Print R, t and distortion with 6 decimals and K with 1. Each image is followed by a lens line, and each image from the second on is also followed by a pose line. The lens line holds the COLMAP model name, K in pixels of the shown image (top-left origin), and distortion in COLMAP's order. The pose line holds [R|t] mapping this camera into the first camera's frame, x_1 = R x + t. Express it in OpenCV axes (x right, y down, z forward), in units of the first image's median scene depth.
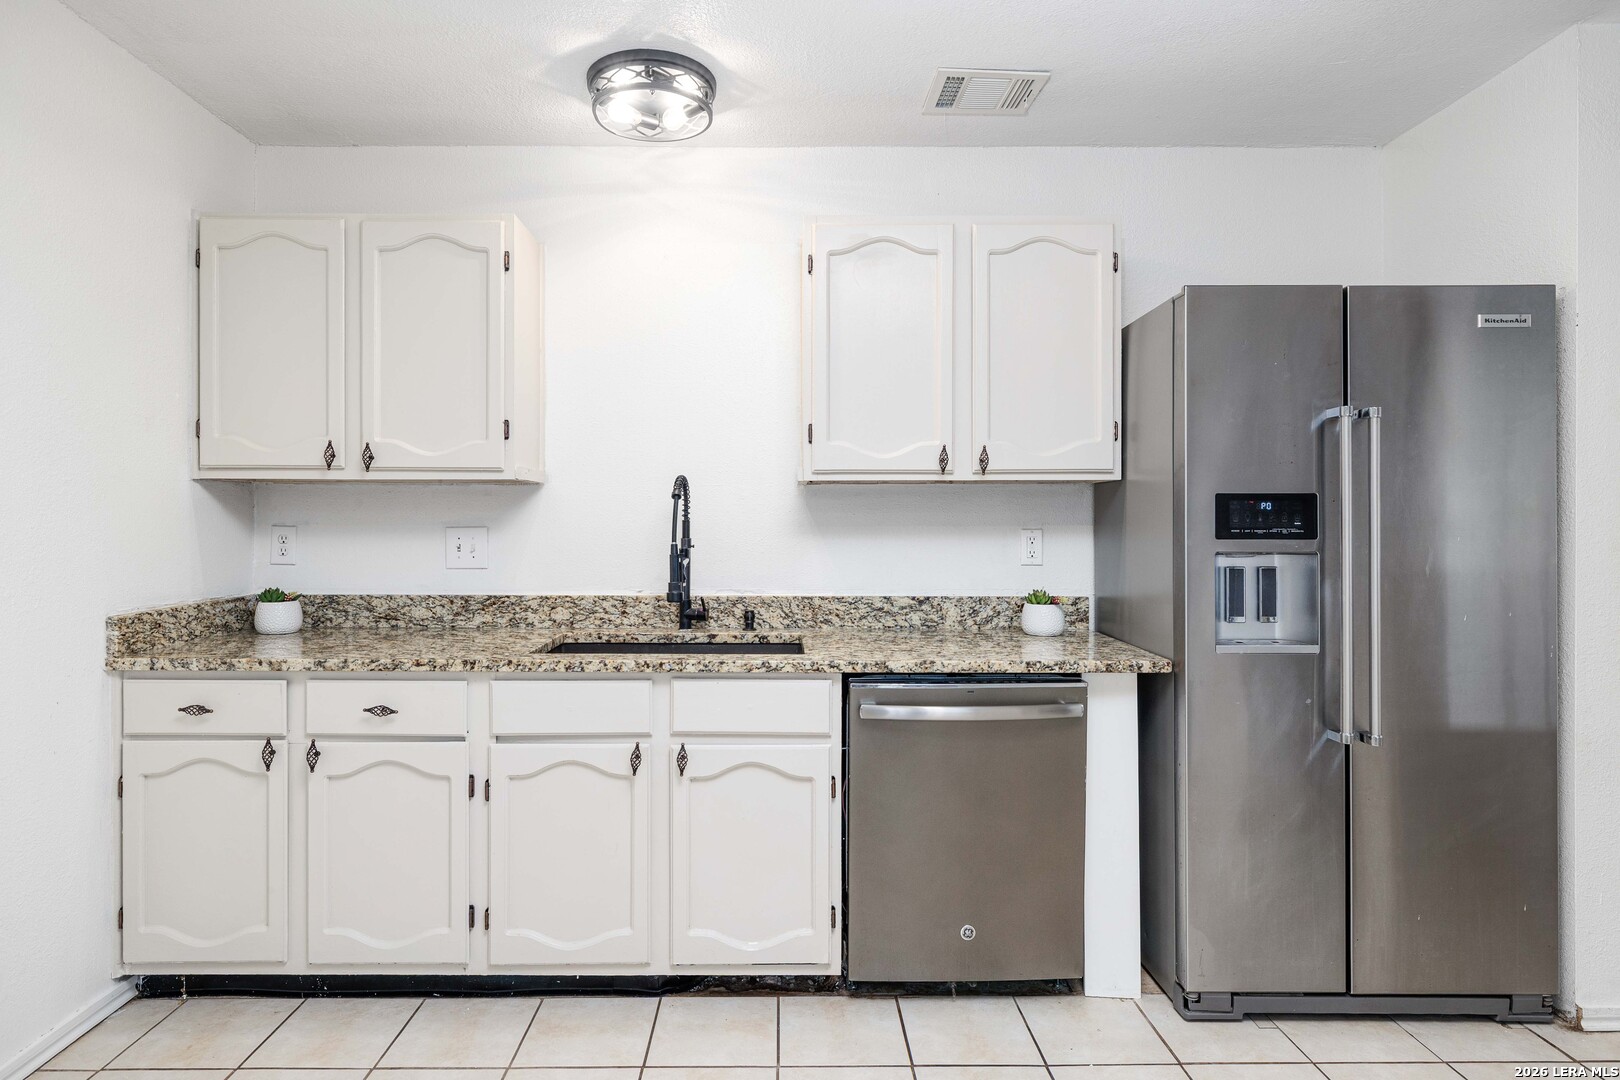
lens RADIAL K [[944.9, 0, 812.3], [0, 944.9, 526.5], [0, 0, 1]] dist [0.003672, -0.001317]
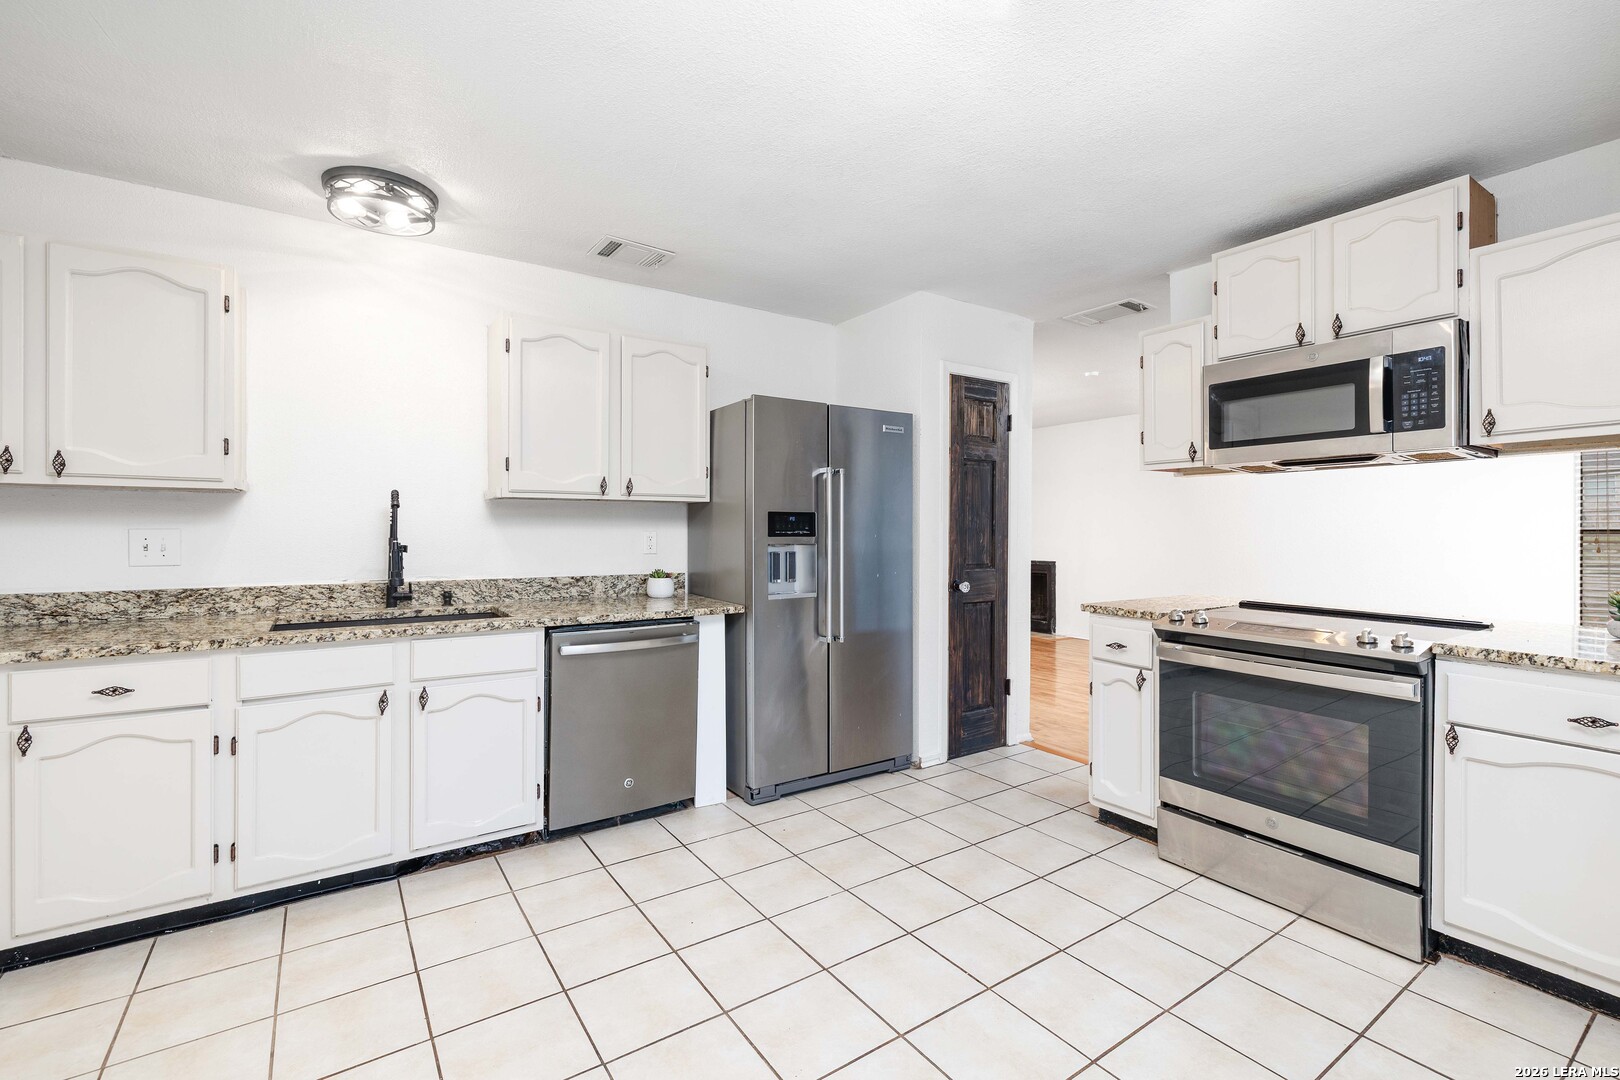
lens RADIAL K [[714.9, 0, 820.6], [0, 714.9, 537.9], [0, 0, 1]] dist [0.002075, 0.000245]
pose [[0.834597, -0.004329, 0.550844, -0.218529], [-0.002320, 0.999933, 0.011372, -0.000200], [-0.550856, -0.010769, 0.834531, -0.176994]]
